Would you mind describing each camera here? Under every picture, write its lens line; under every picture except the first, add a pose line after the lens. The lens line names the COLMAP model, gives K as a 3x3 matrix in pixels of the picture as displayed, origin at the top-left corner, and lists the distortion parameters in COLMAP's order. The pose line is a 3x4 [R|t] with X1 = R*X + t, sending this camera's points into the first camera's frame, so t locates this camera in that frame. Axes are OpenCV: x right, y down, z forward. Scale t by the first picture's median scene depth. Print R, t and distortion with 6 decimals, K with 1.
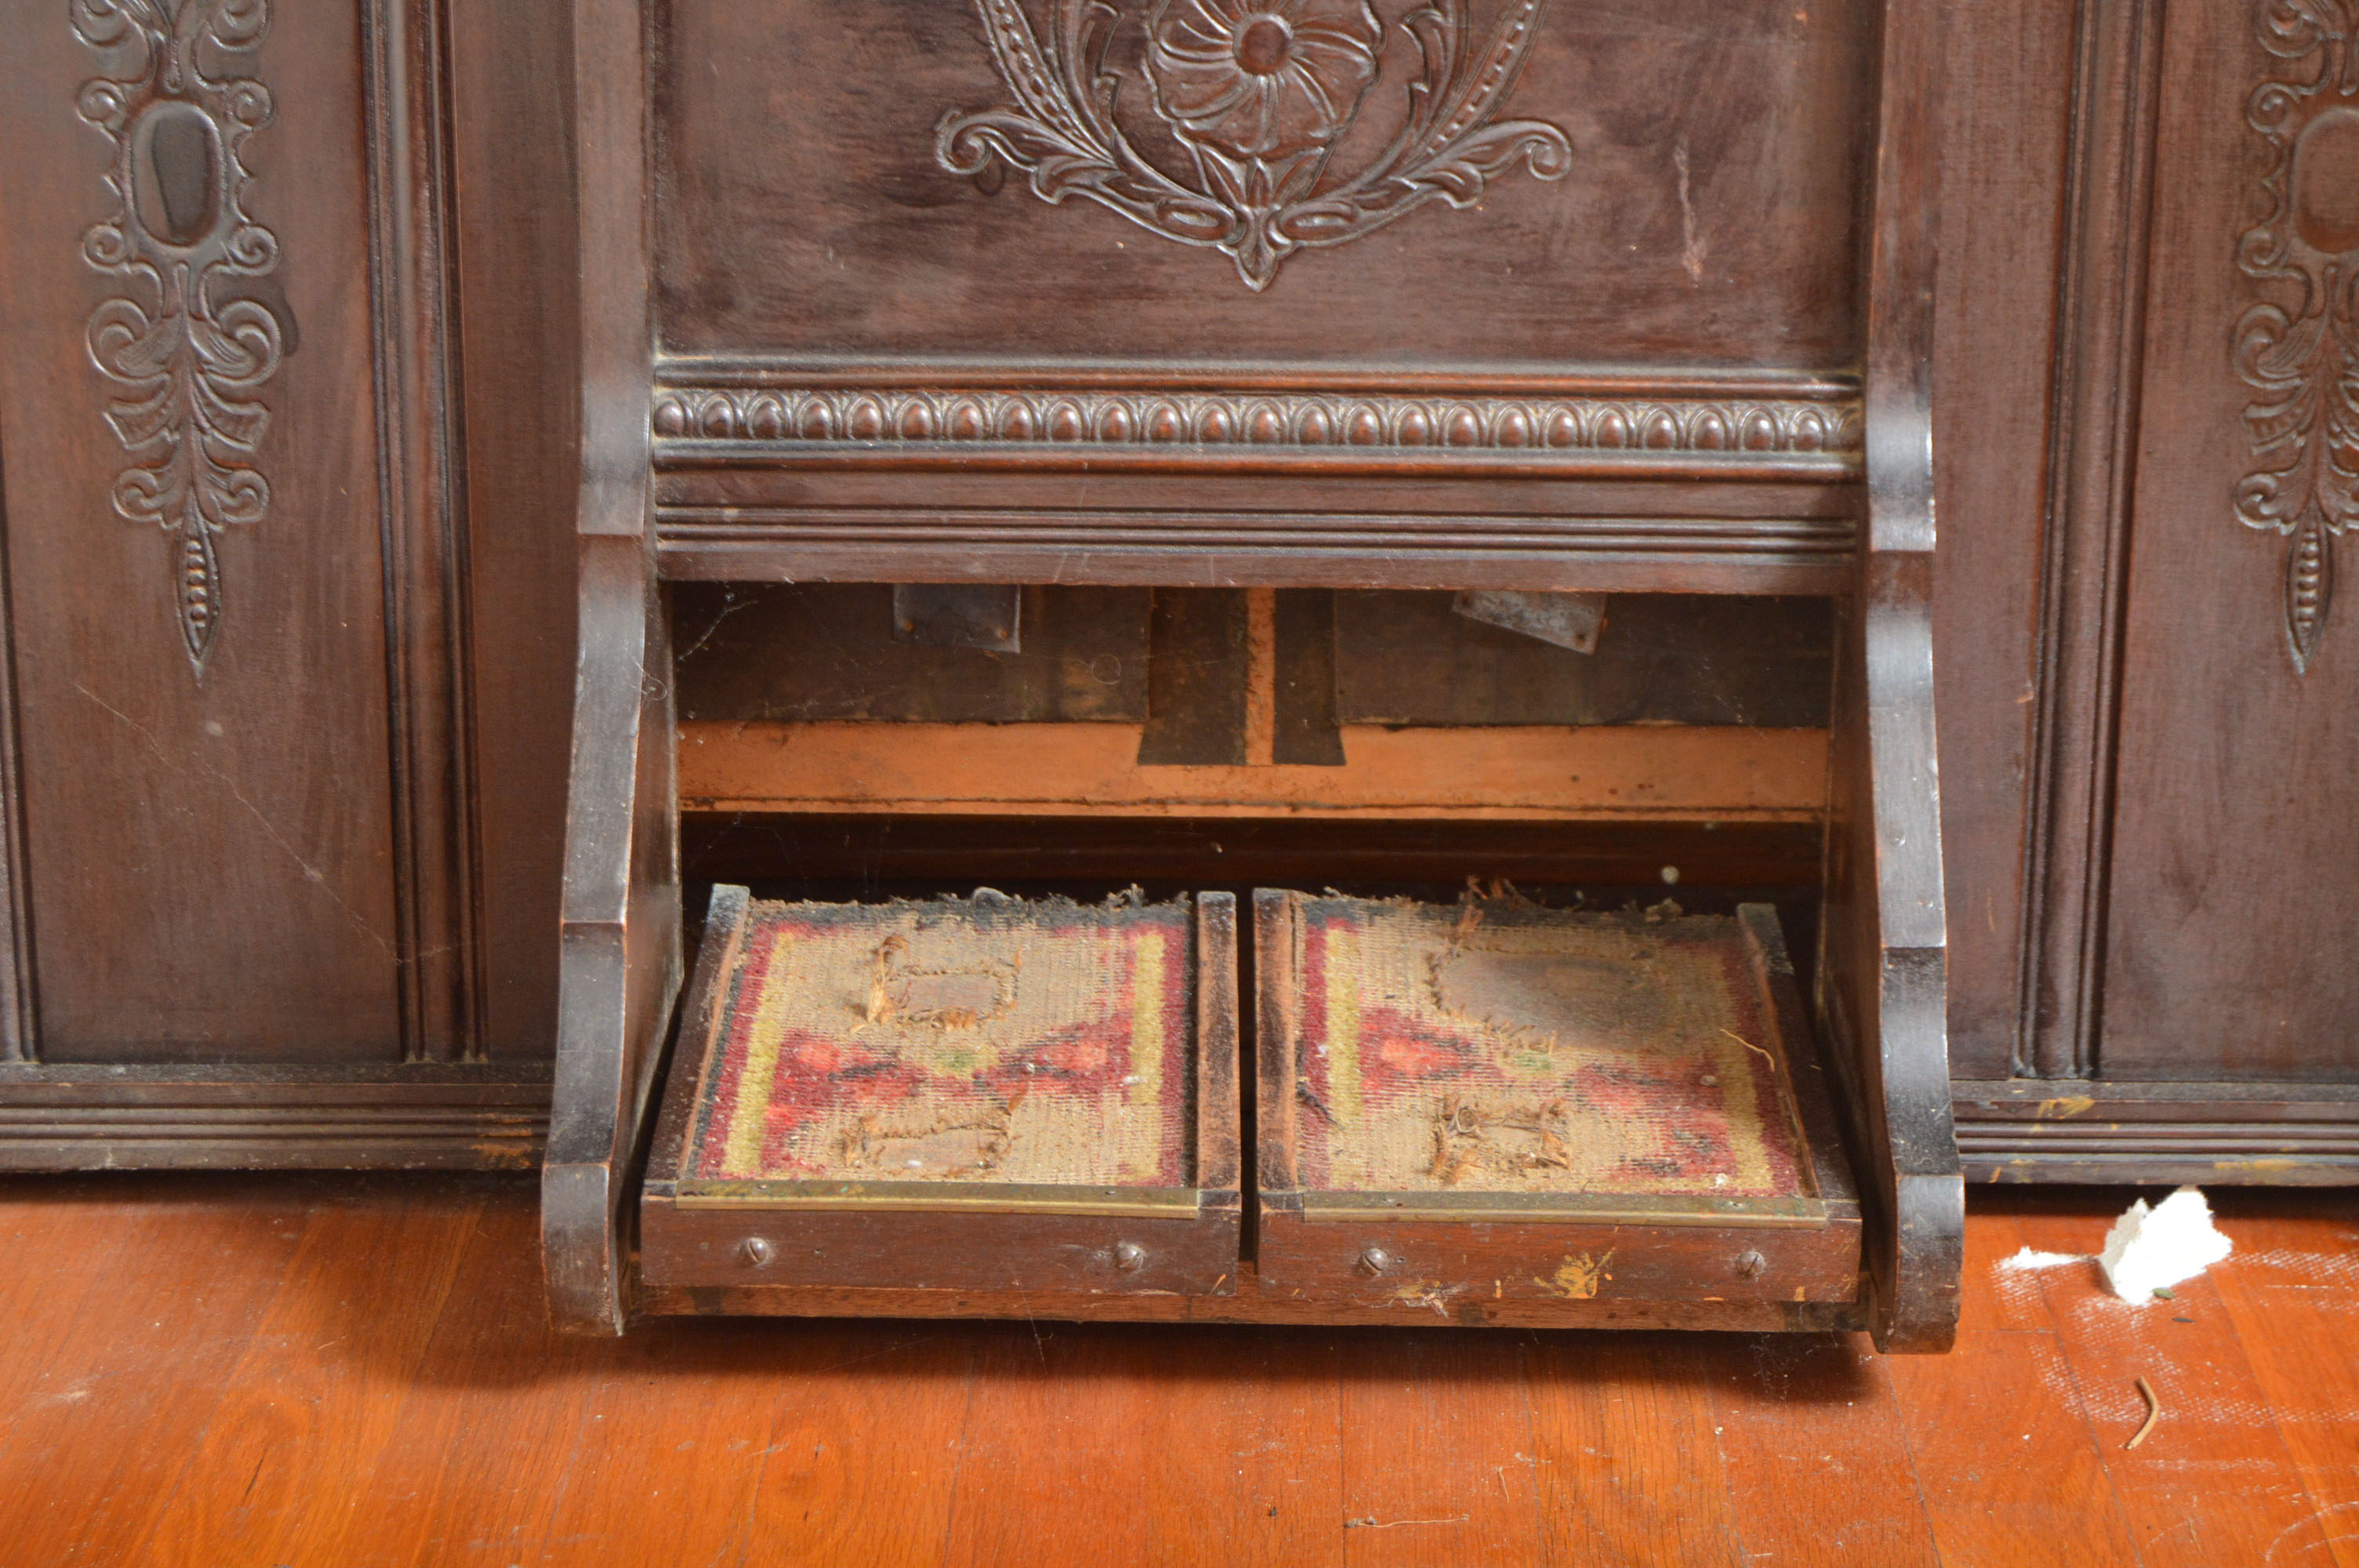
lens RADIAL K [[5037.3, 0, 1201.3], [0, 5037.3, 798.6], [0, 0, 1]] dist [-0.020877, 0.000000]
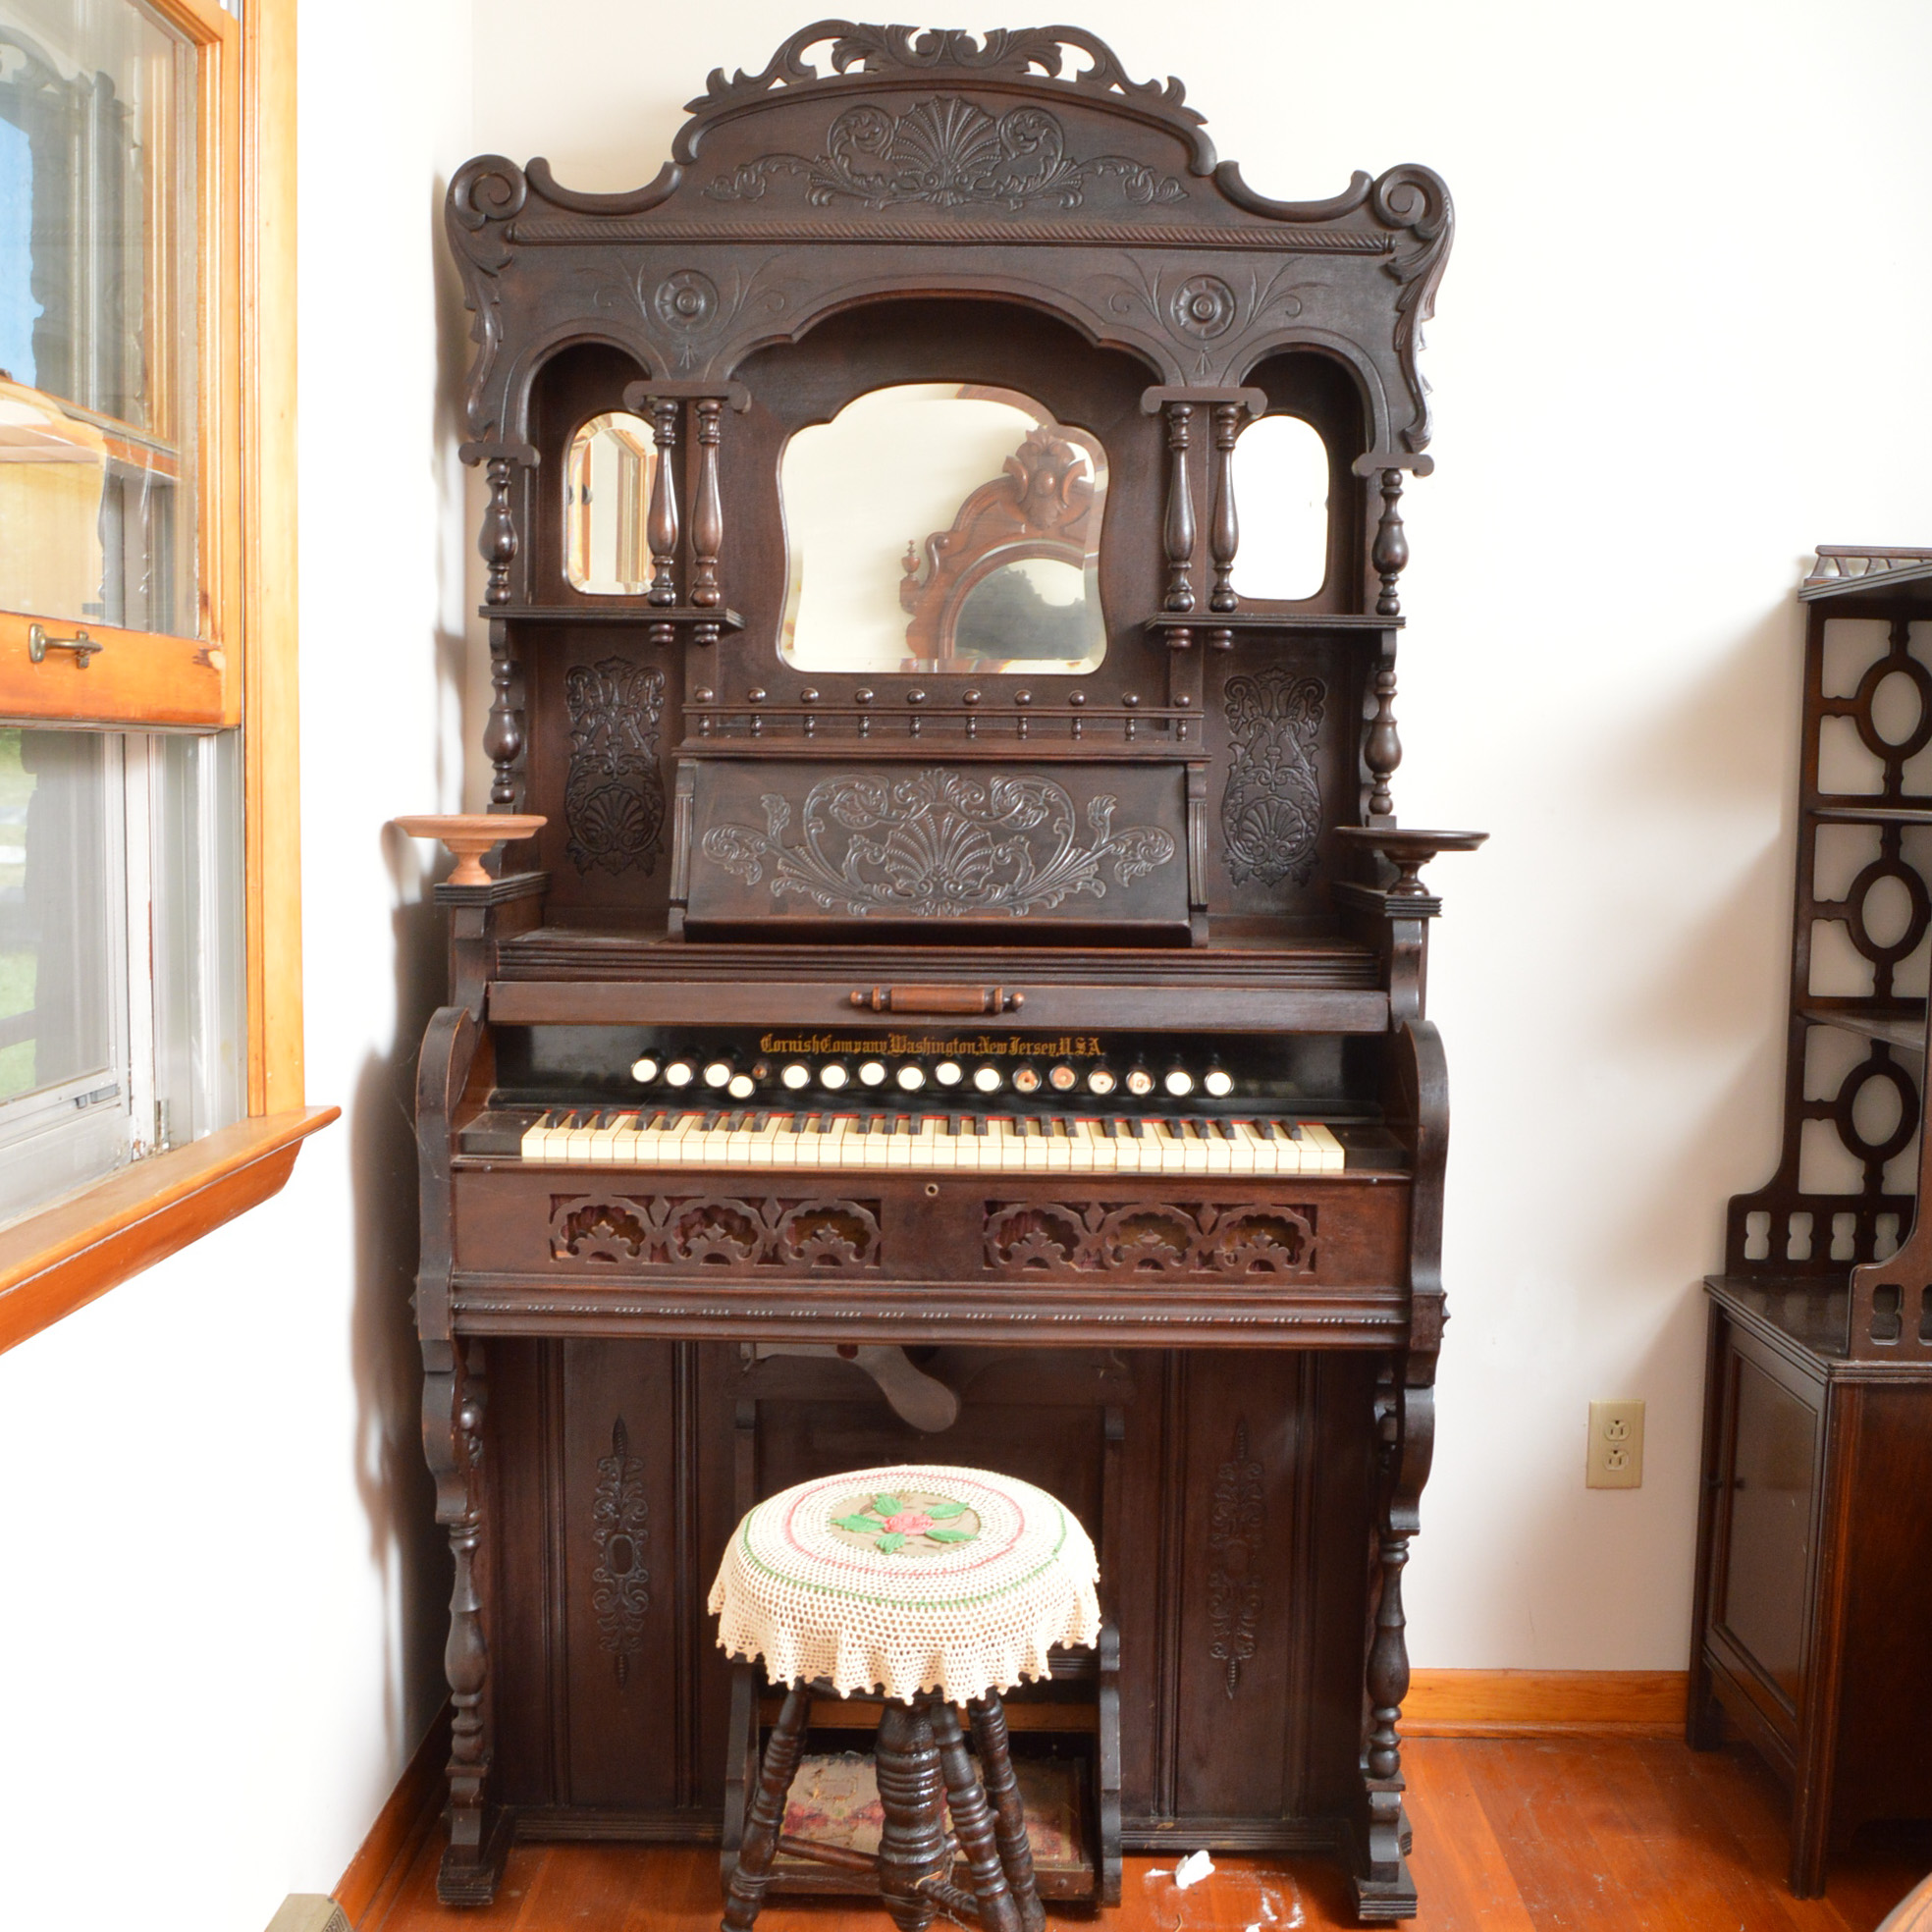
lens RADIAL K [[2361.1, 0, 953.4], [0, 2361.1, 1031.3], [0, 0, 1]] dist [-0.091397, 0.000000]
pose [[0.999927, 0.005119, -0.010909, 0.045253], [-0.007081, 0.982101, -0.188221, -0.175973], [0.009750, 0.188285, 0.982066, -0.678781]]
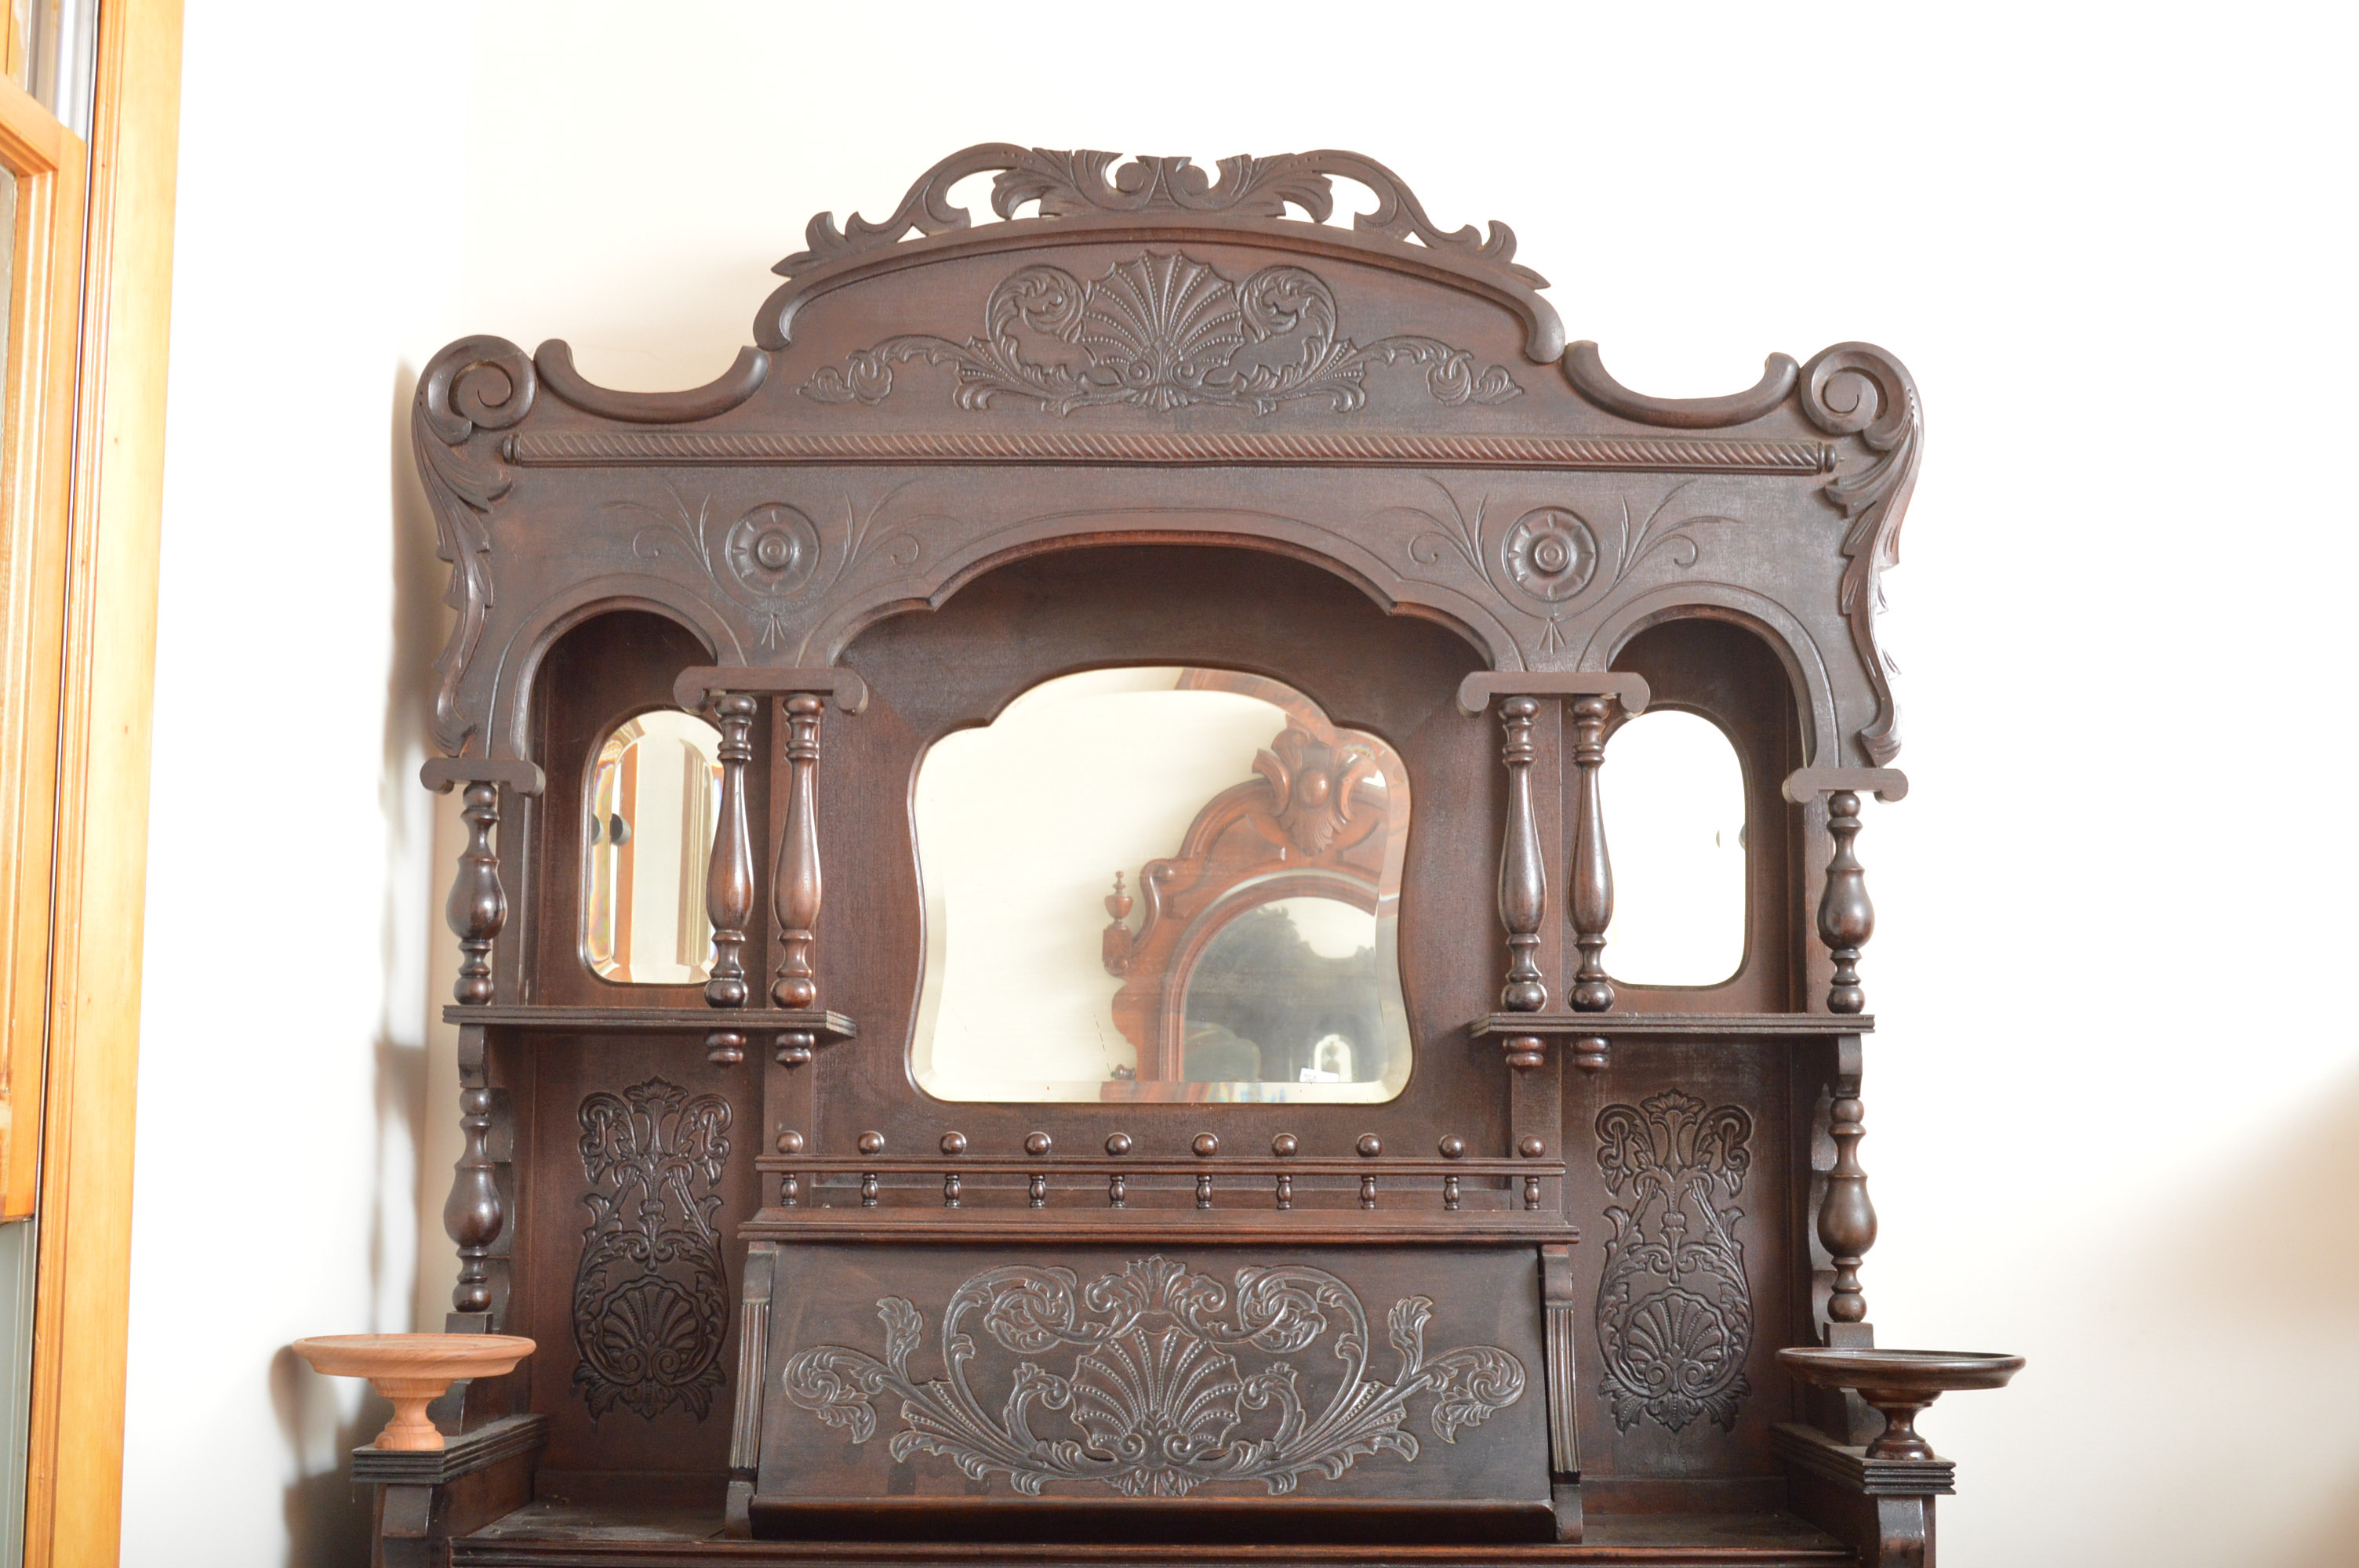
lens RADIAL K [[3386.8, 0, 1194.1], [0, 3386.8, 776.5], [0, 0, 1]] dist [-0.062521, 0.000000]
pose [[0.999957, -0.002606, -0.008901, 0.047917], [-0.001202, 0.915210, -0.402974, -0.254300], [0.009196, 0.402968, 0.915168, -0.565150]]
